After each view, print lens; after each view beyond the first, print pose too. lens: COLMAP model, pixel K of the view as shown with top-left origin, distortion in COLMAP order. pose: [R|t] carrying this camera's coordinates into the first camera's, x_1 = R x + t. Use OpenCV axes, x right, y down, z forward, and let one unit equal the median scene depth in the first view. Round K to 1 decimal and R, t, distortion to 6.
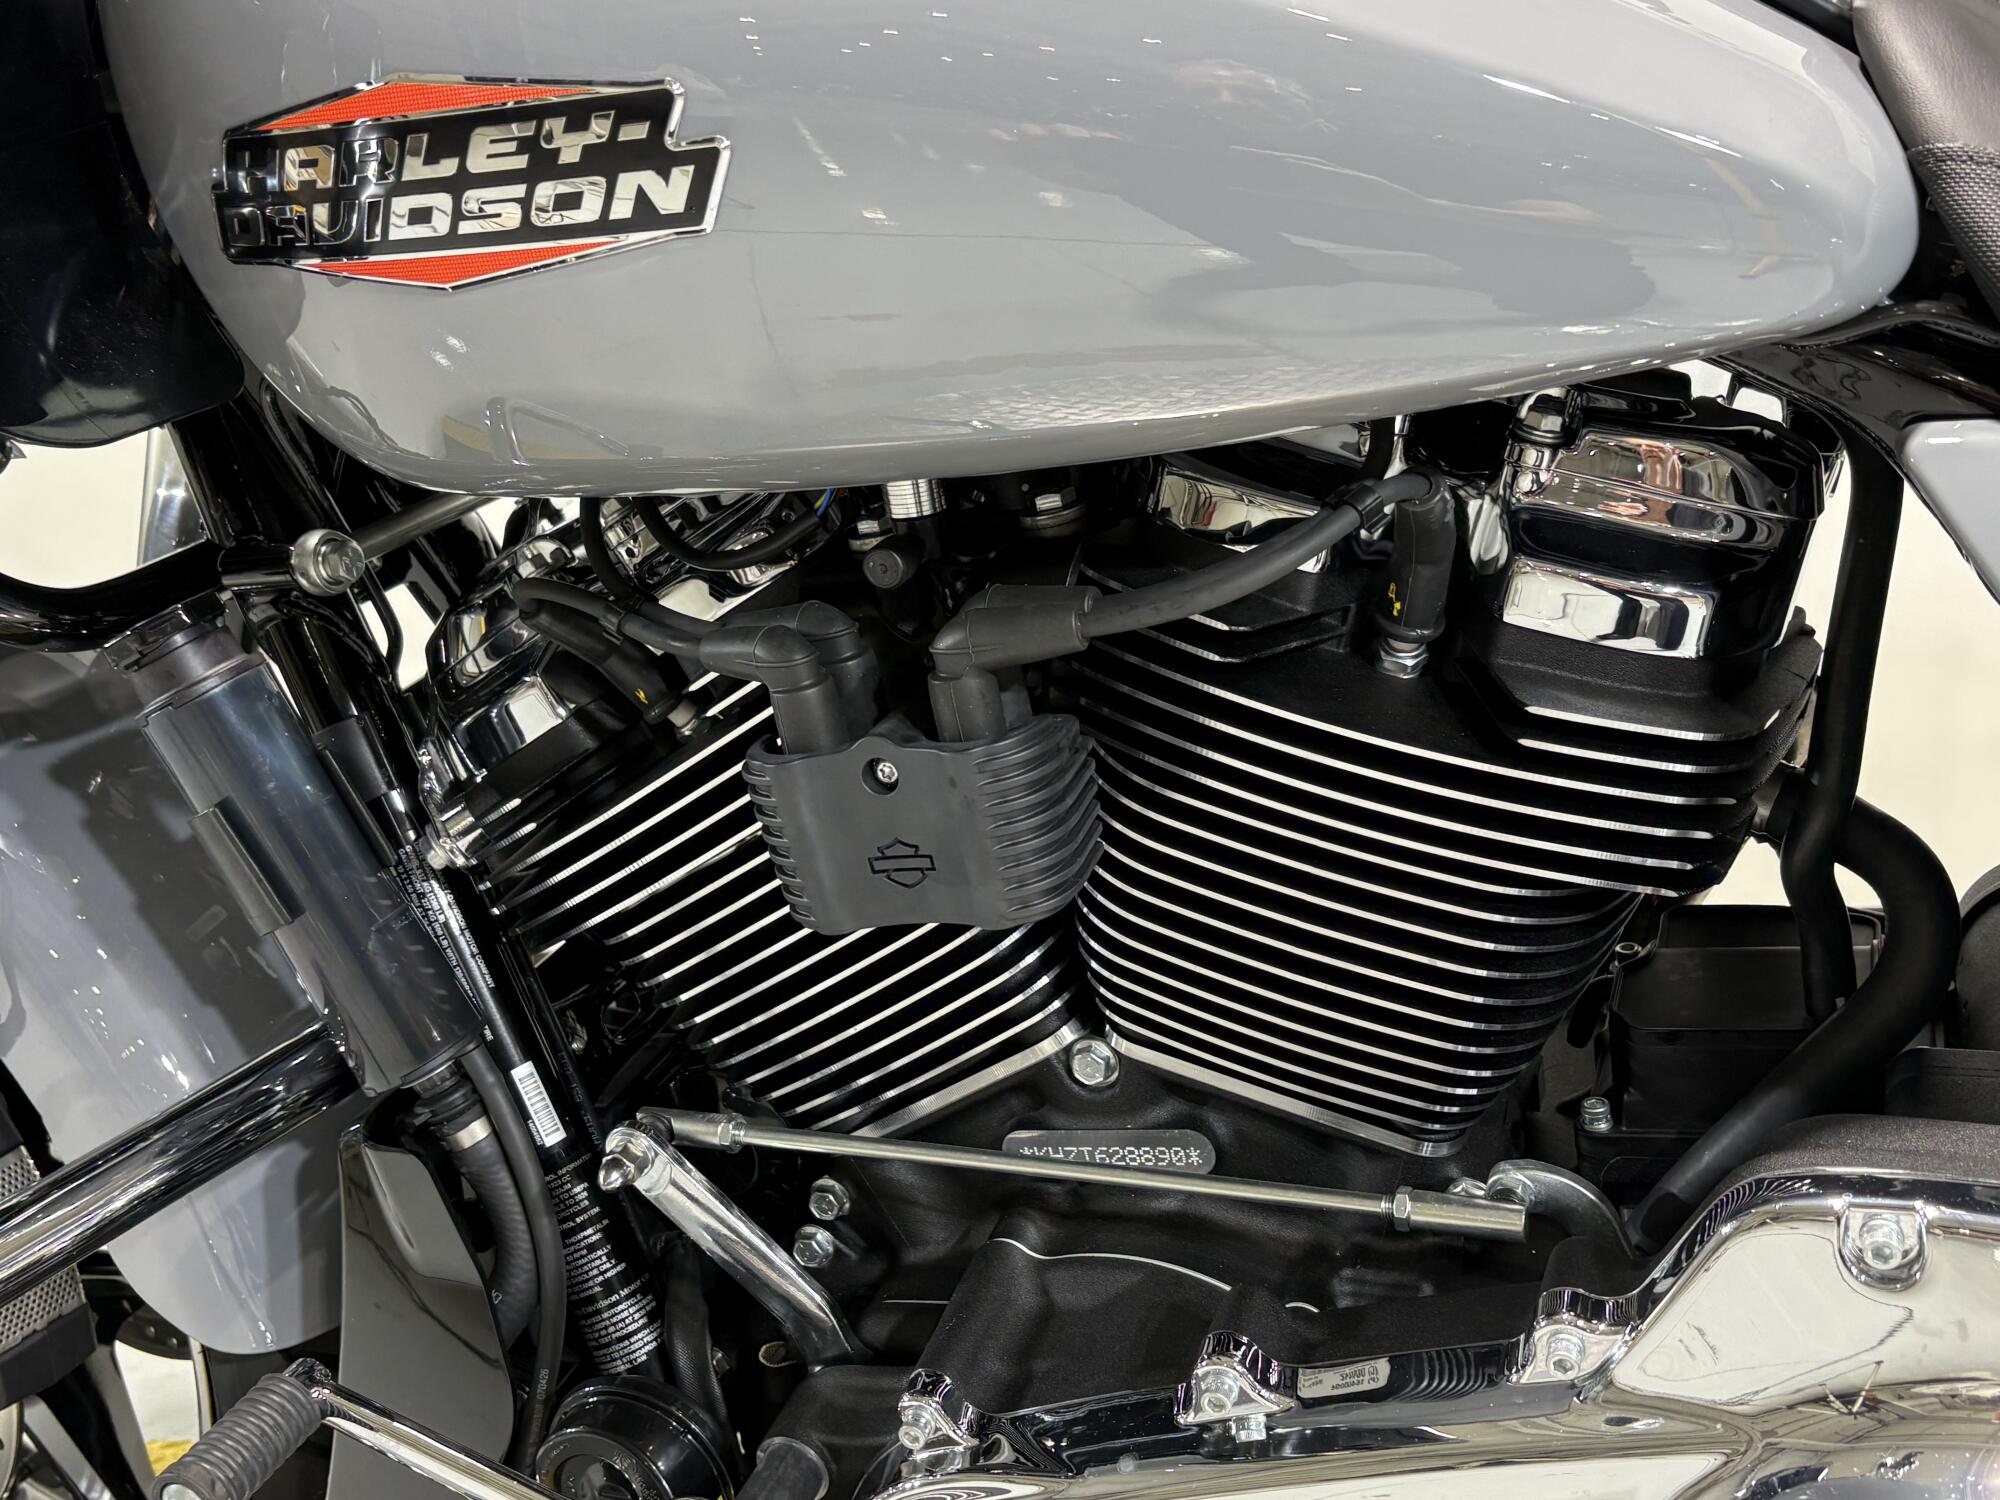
lens RADIAL K [[2053.2, 0, 1000.0], [0, 2053.2, 750.0], [0, 0, 1]] dist [-0.002848, -0.032438]
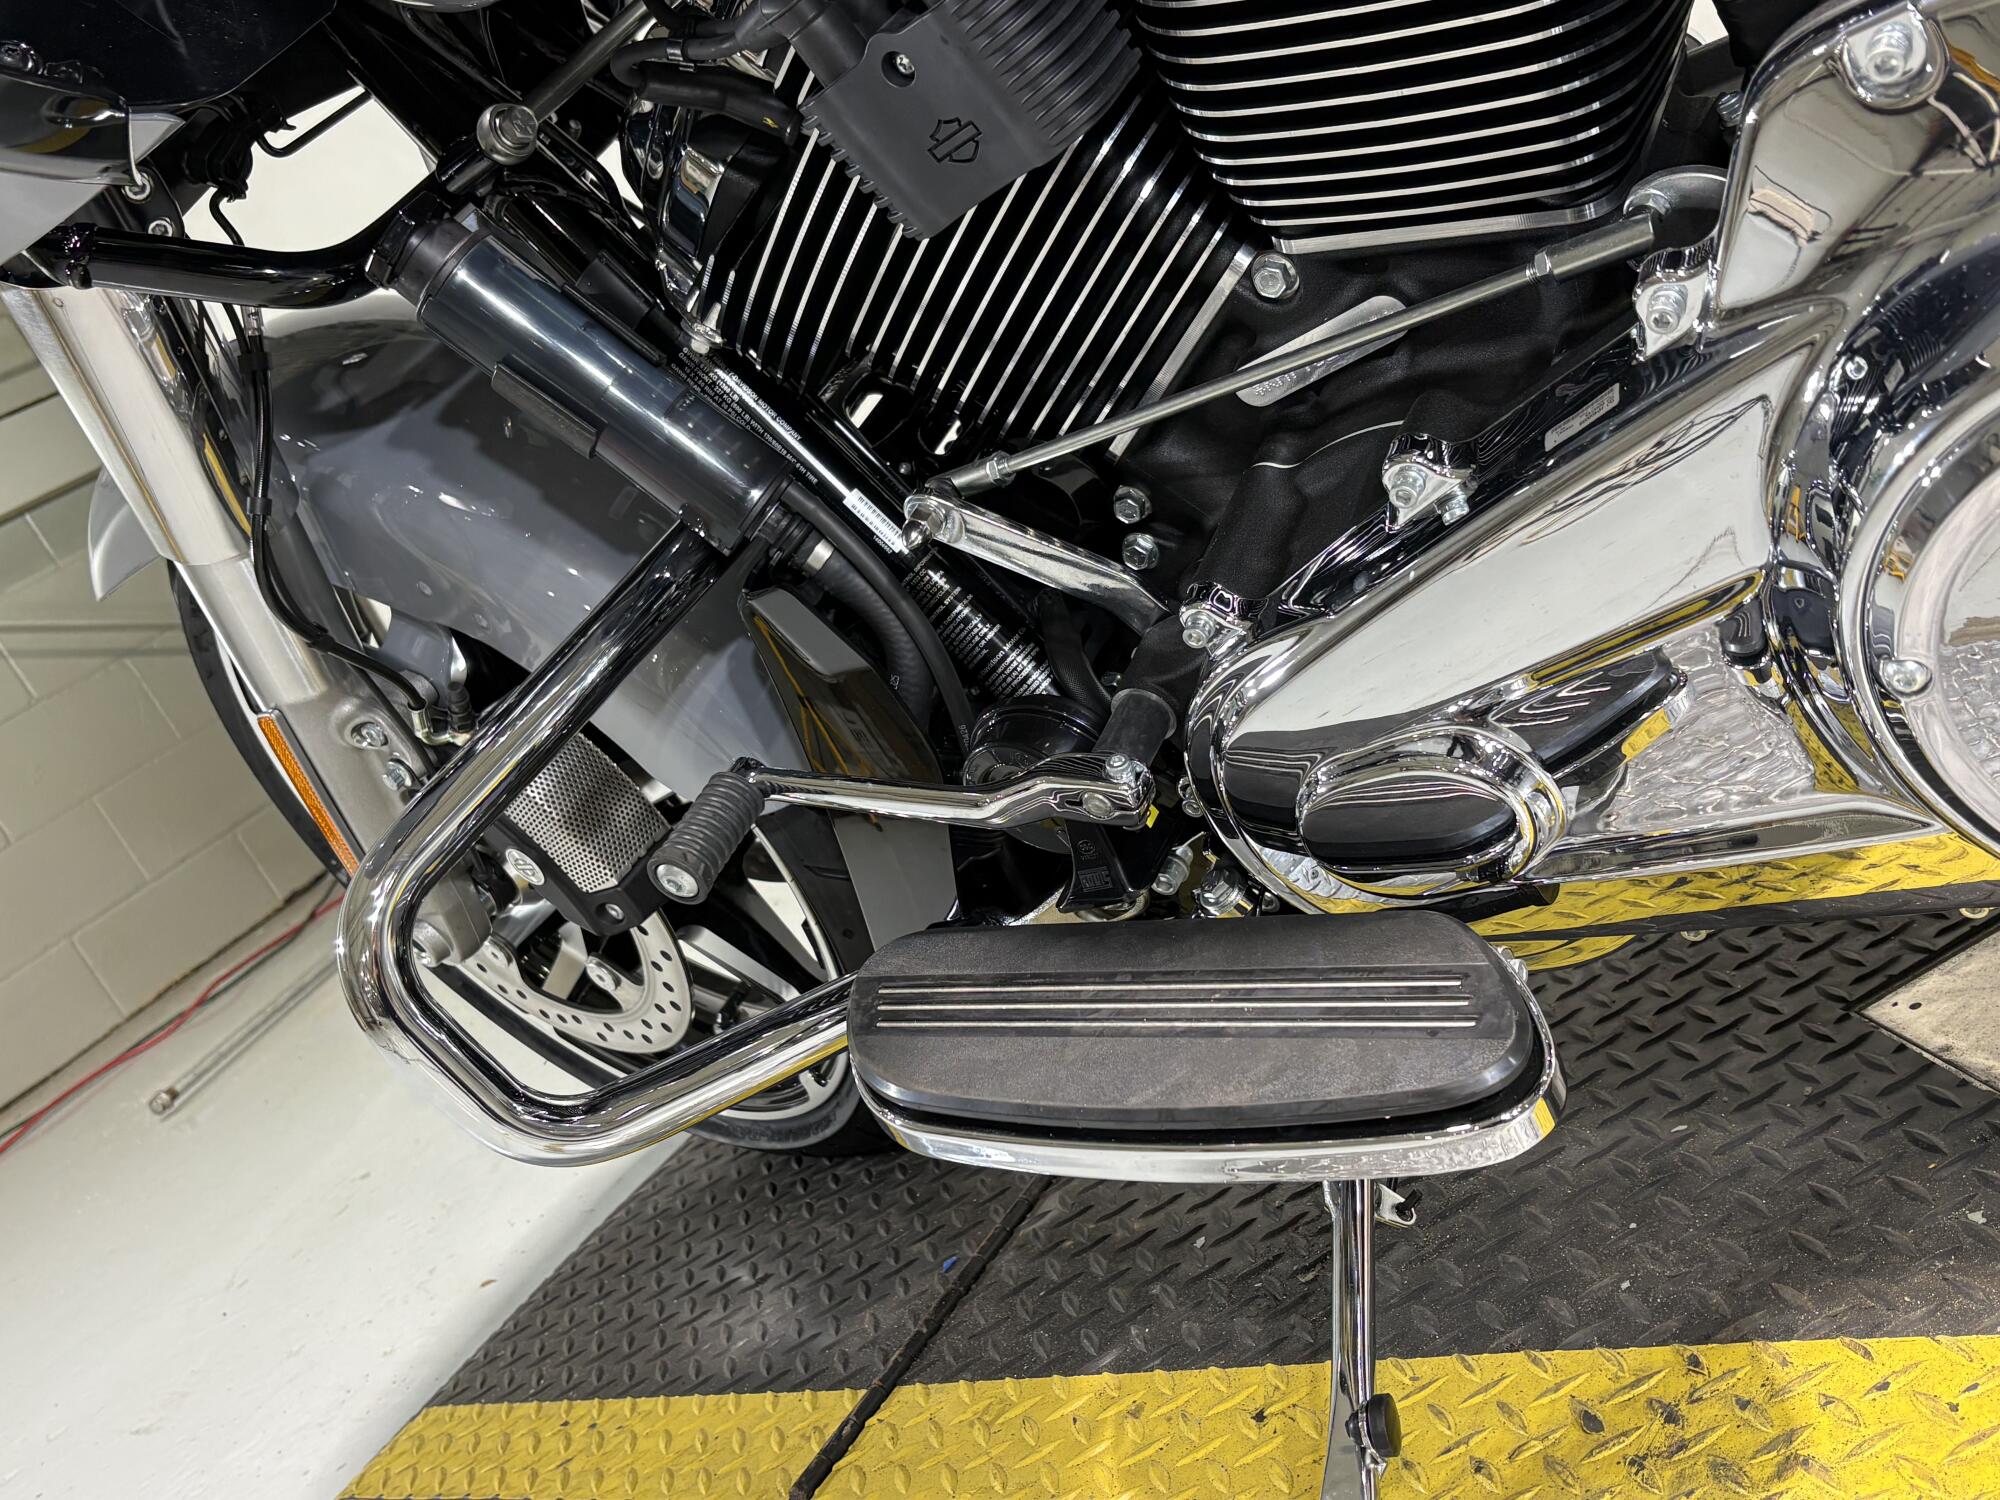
lens RADIAL K [[2001.5, 0, 1001.6], [0, 2001.5, 783.7], [0, 0, 1]] dist [0.126380, -0.516092]
pose [[0.887112, -0.311867, -0.340252, 0.187178], [0.383064, 0.908715, 0.165825, 0.160847], [0.257477, -0.277444, 0.925597, -0.061724]]
